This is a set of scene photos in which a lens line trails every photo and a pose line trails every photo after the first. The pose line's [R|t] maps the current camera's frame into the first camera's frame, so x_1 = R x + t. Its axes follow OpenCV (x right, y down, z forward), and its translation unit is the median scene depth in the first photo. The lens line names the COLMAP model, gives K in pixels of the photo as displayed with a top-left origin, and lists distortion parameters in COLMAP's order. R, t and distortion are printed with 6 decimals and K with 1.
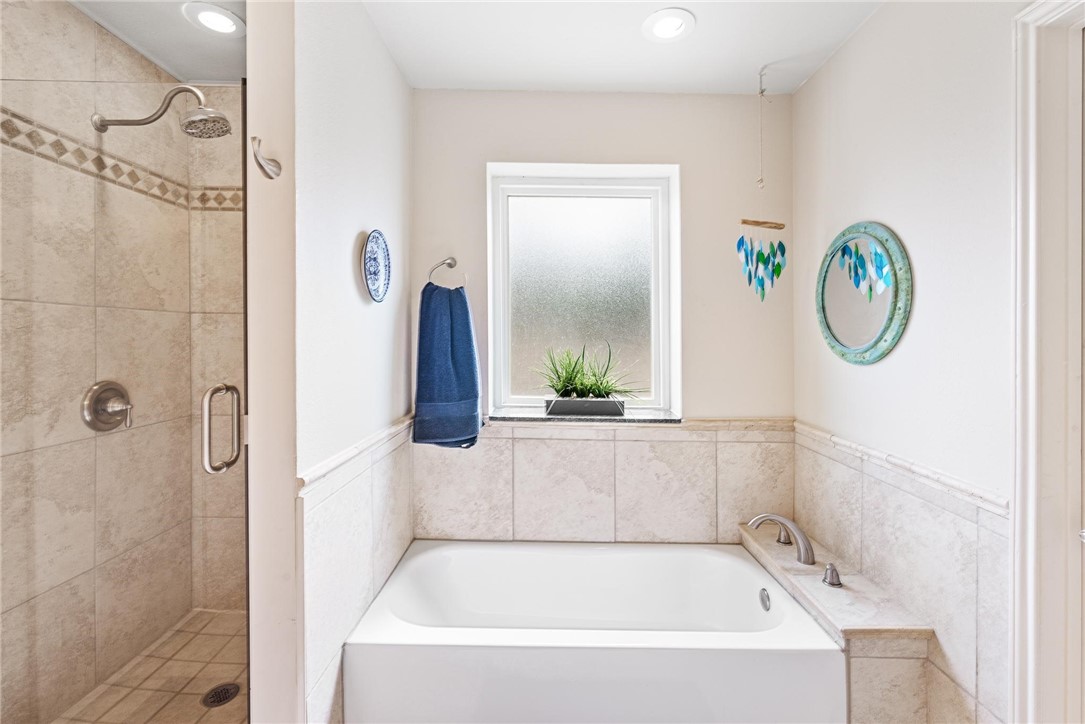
lens RADIAL K [[474.5, 0, 536.0], [0, 474.5, 340.7], [0, 0, 1]] dist [0.001234, 0.000689]
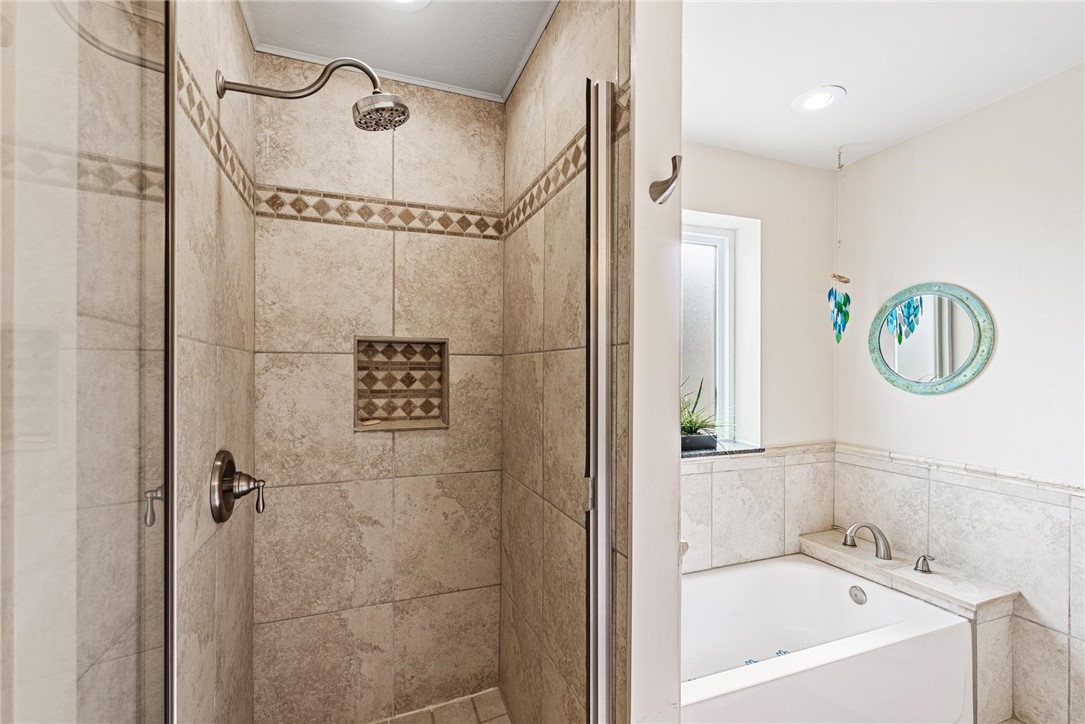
lens RADIAL K [[474.5, 0, 538.1], [0, 474.5, 373.2], [0, 0, 1]] dist [0.001234, 0.000689]
pose [[0.935605, -0.014252, 0.352762, -0.651214], [0.016748, 0.999852, -0.004024, -0.017041], [-0.352652, 0.009673, 0.935705, 0.159875]]
